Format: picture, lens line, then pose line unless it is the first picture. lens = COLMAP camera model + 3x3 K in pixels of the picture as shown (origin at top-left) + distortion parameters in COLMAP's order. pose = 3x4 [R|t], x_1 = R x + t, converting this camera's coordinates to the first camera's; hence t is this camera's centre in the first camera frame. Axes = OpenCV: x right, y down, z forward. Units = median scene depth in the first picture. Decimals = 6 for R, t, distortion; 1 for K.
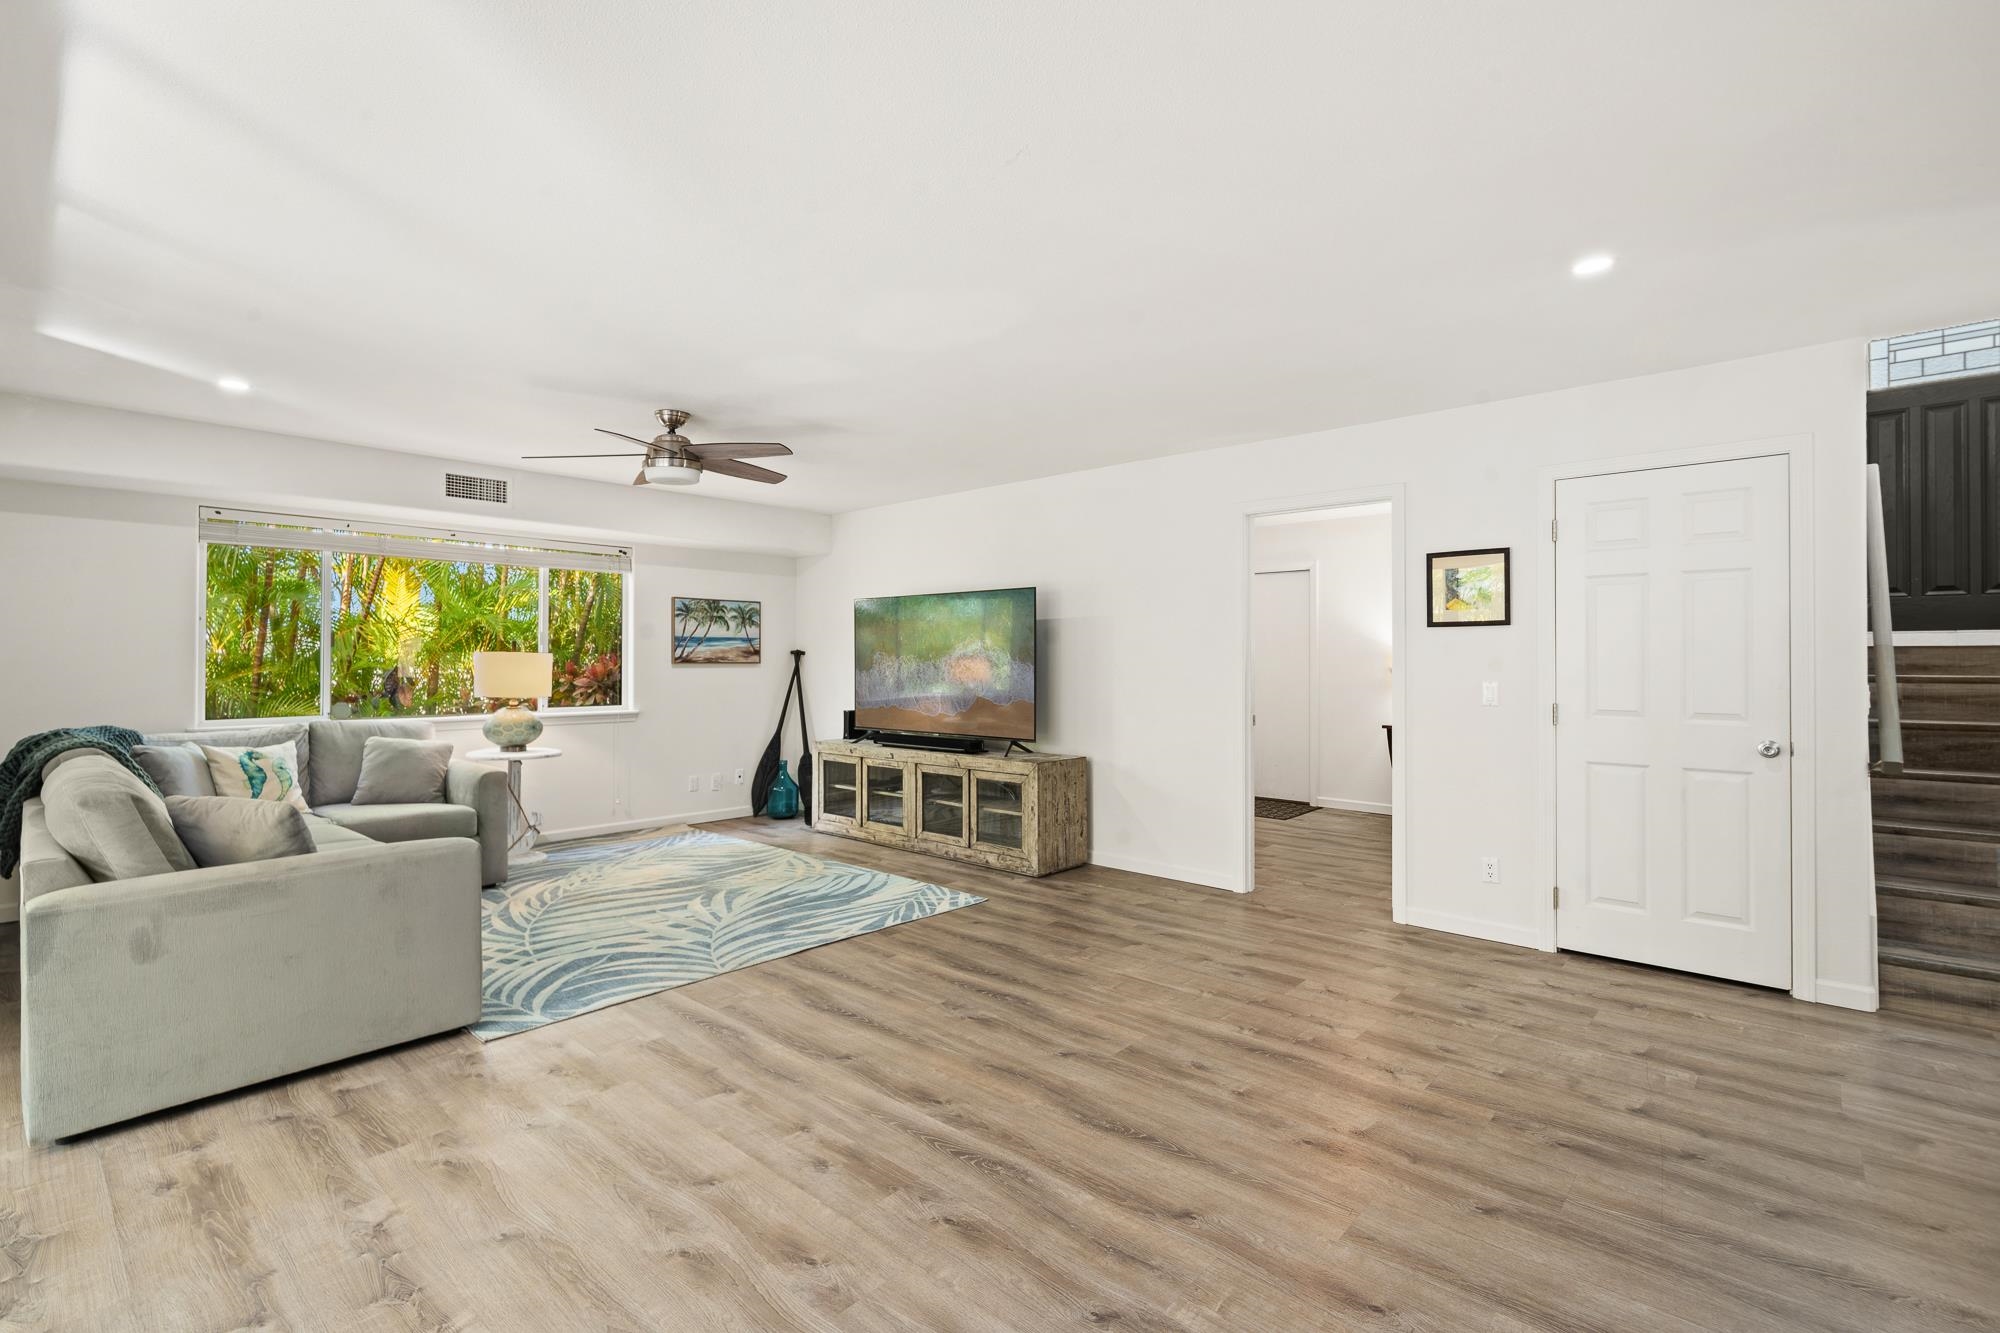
lens RADIAL K [[925.5, 0, 999.2], [0, 925.5, 663.6], [0, 0, 1]] dist [0.000429, 0.000027]
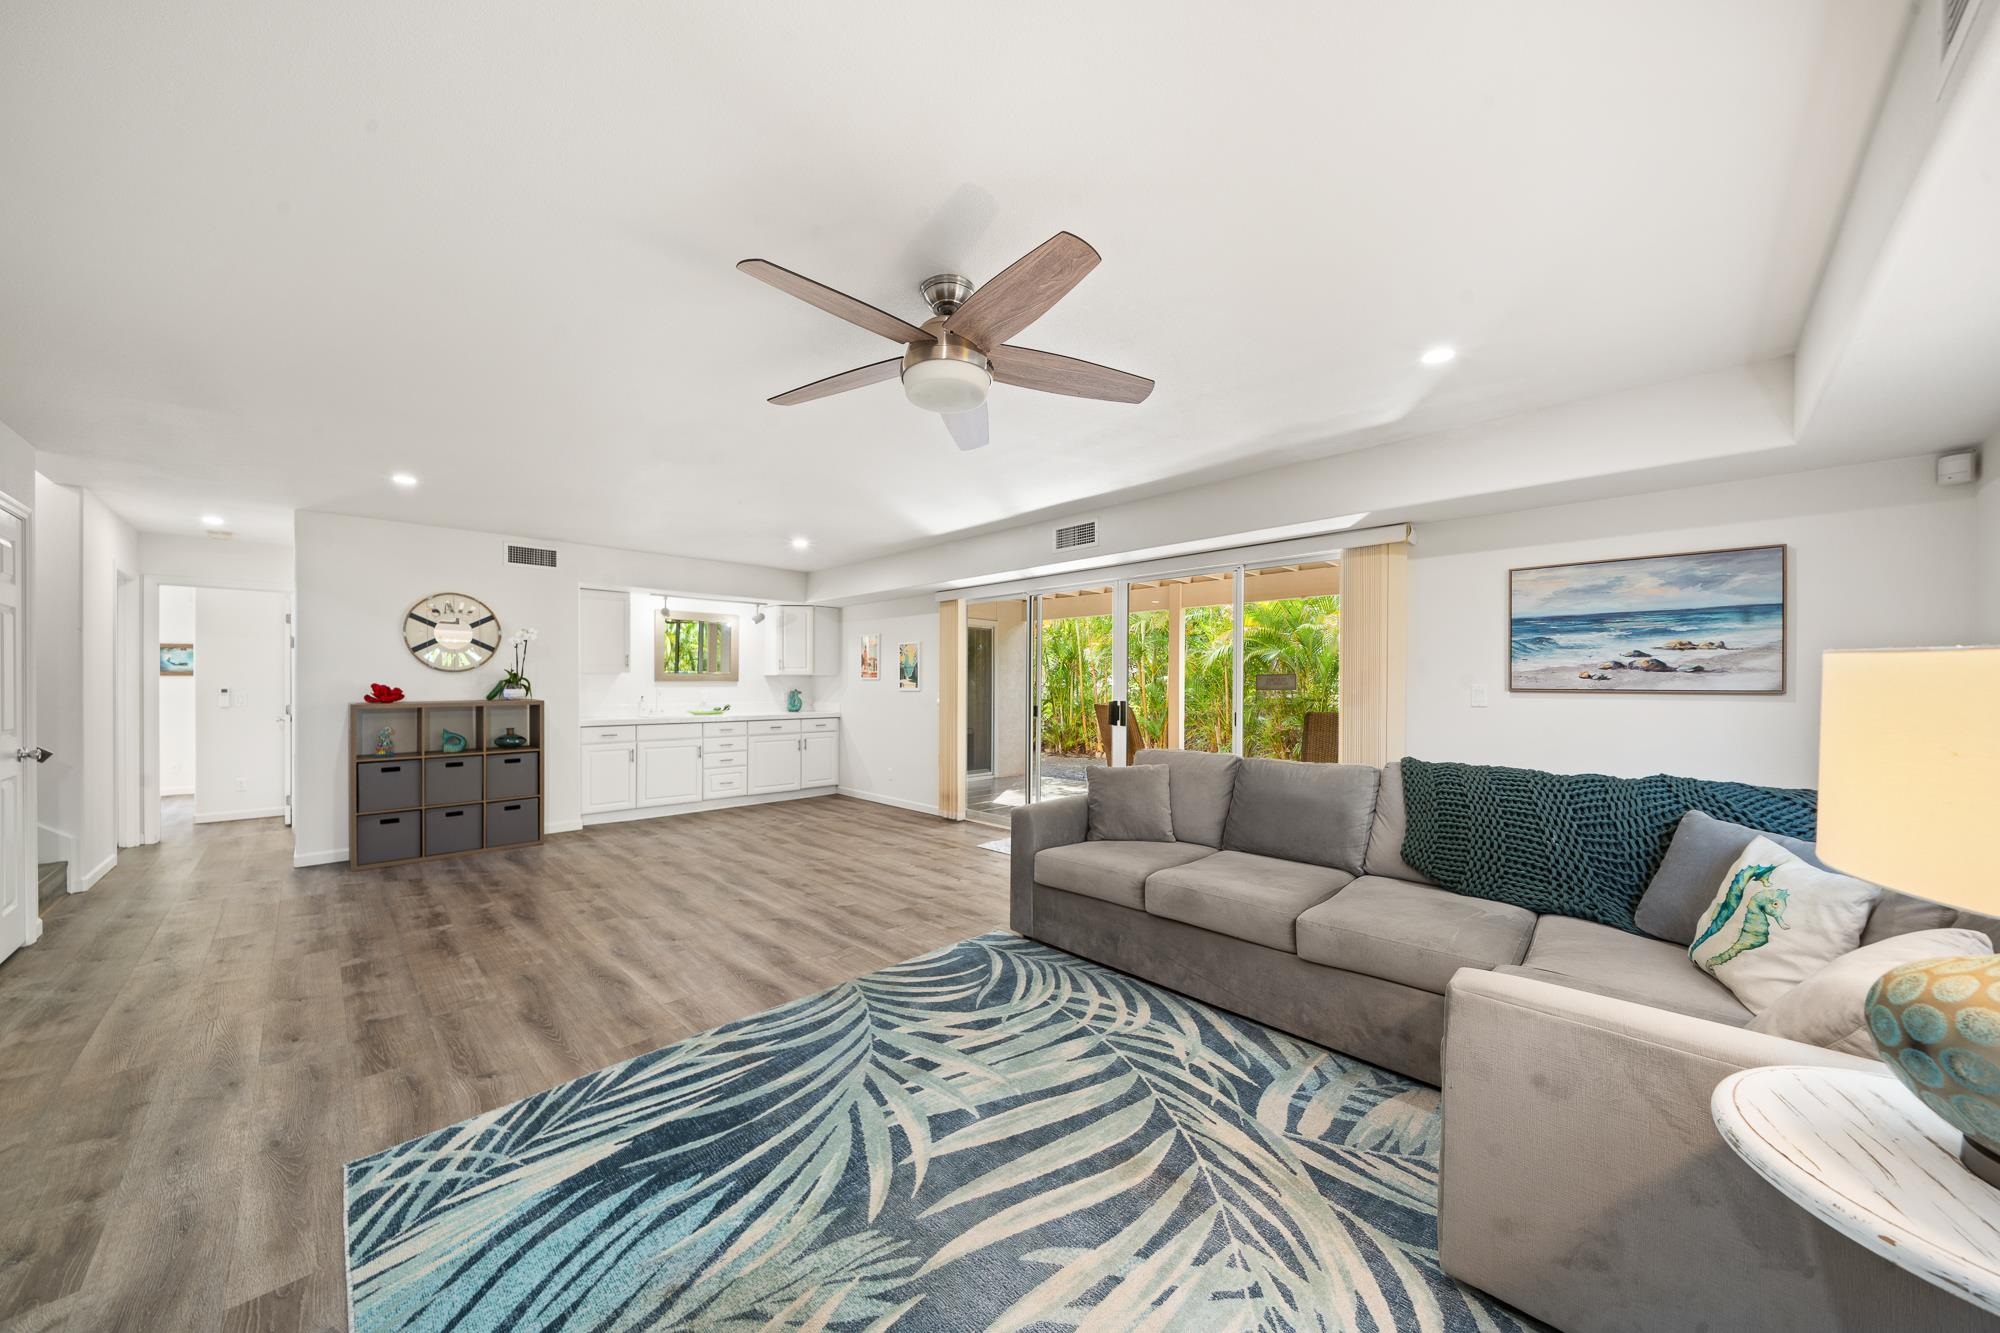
lens RADIAL K [[683.2, 0, 1001.6], [0, 683.2, 678.4], [0, 0, 1]] dist [-0.000825, -0.000064]
pose [[-0.999302, -0.001705, 0.037320, -0.475634], [-0.001826, 0.999993, -0.003211, -0.008872], [-0.037314, -0.003277, -0.999298, 1.698822]]
